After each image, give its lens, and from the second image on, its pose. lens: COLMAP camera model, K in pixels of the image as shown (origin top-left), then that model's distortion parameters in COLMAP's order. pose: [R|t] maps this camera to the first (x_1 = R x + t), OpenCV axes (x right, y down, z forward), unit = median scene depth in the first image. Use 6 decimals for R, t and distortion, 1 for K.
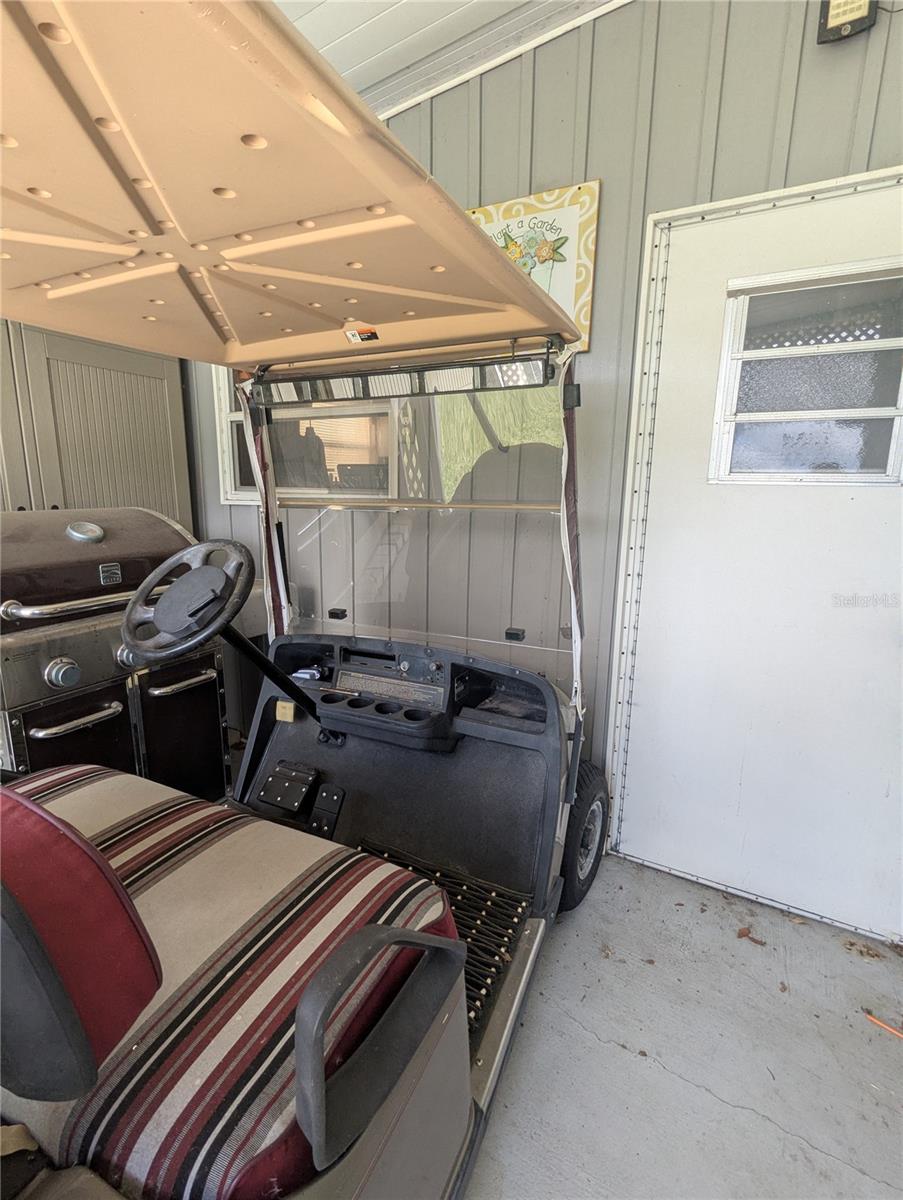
lens RADIAL K [[568.4, 0, 455.7], [0, 568.4, 602.8], [0, 0, 1]] dist [-0.002645, 0.002329]
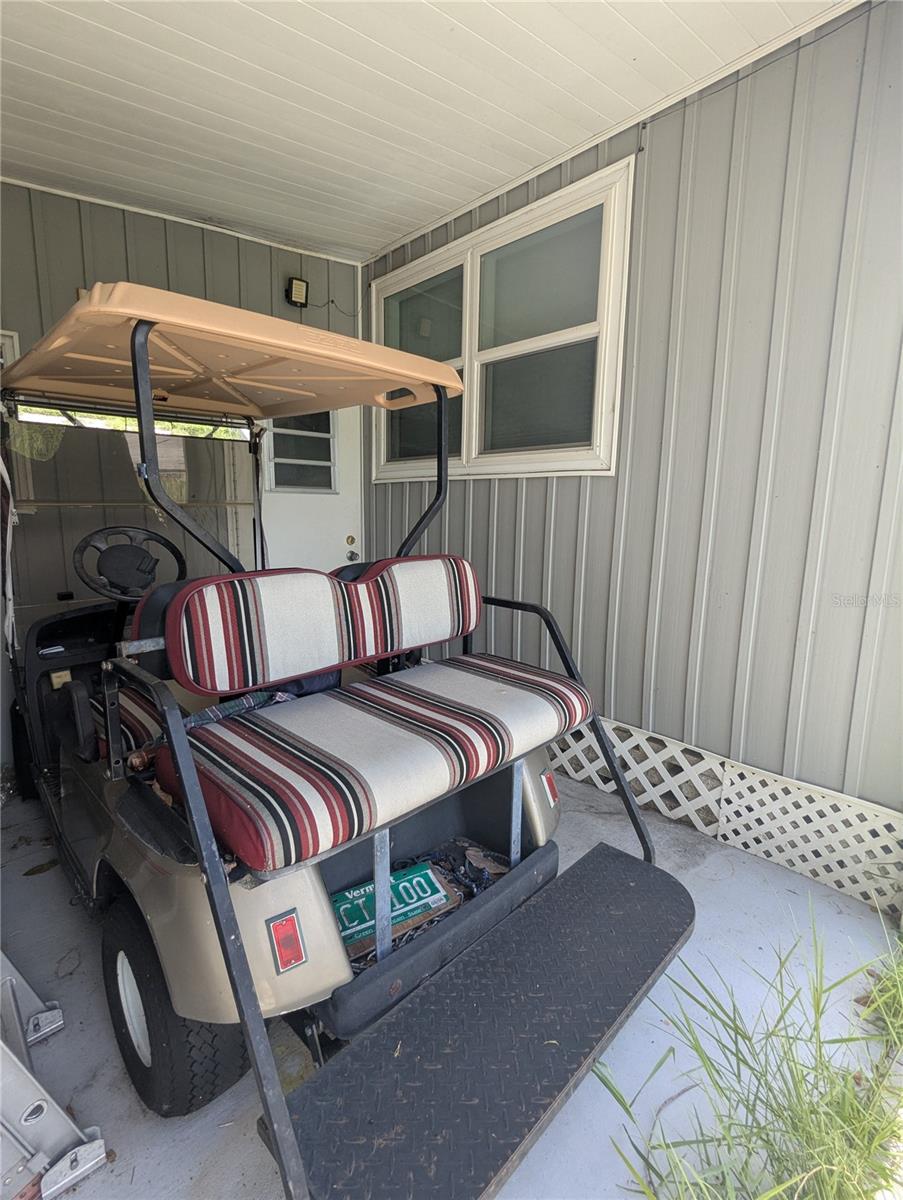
lens RADIAL K [[568.4, 0, 454.3], [0, 568.4, 606.7], [0, 0, 1]] dist [-0.002645, 0.002329]
pose [[0.324825, -0.173731, 0.929681, -1.211240], [0.187643, 0.975281, 0.116691, 0.061776], [-0.926973, 0.136544, 0.349395, -0.211342]]
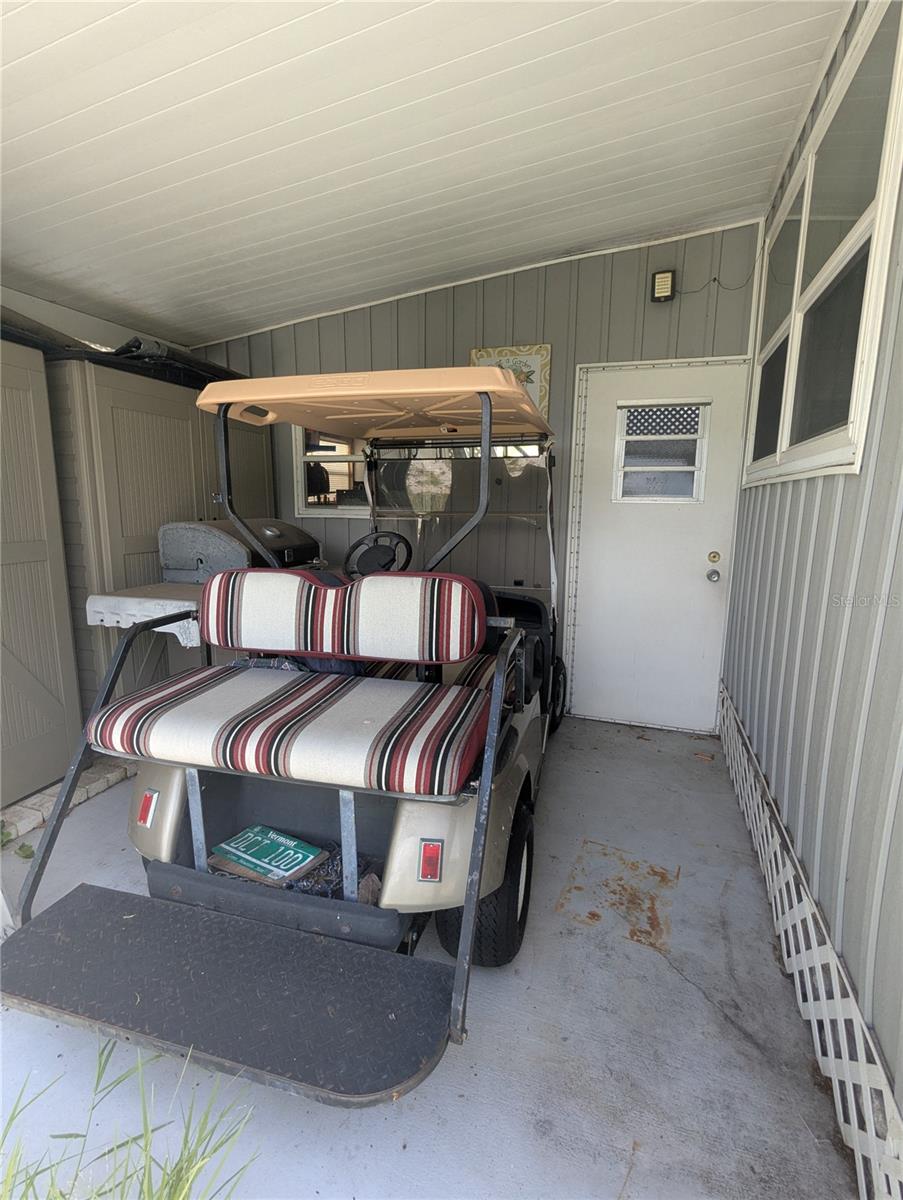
lens RADIAL K [[568.4, 0, 457.0], [0, 568.4, 606.2], [0, 0, 1]] dist [-0.002645, 0.002329]
pose [[0.985056, -0.034747, 0.168690, -0.406073], [0.038875, 0.999019, -0.021226, 0.160758], [-0.167787, 0.027466, 0.985441, -0.794316]]
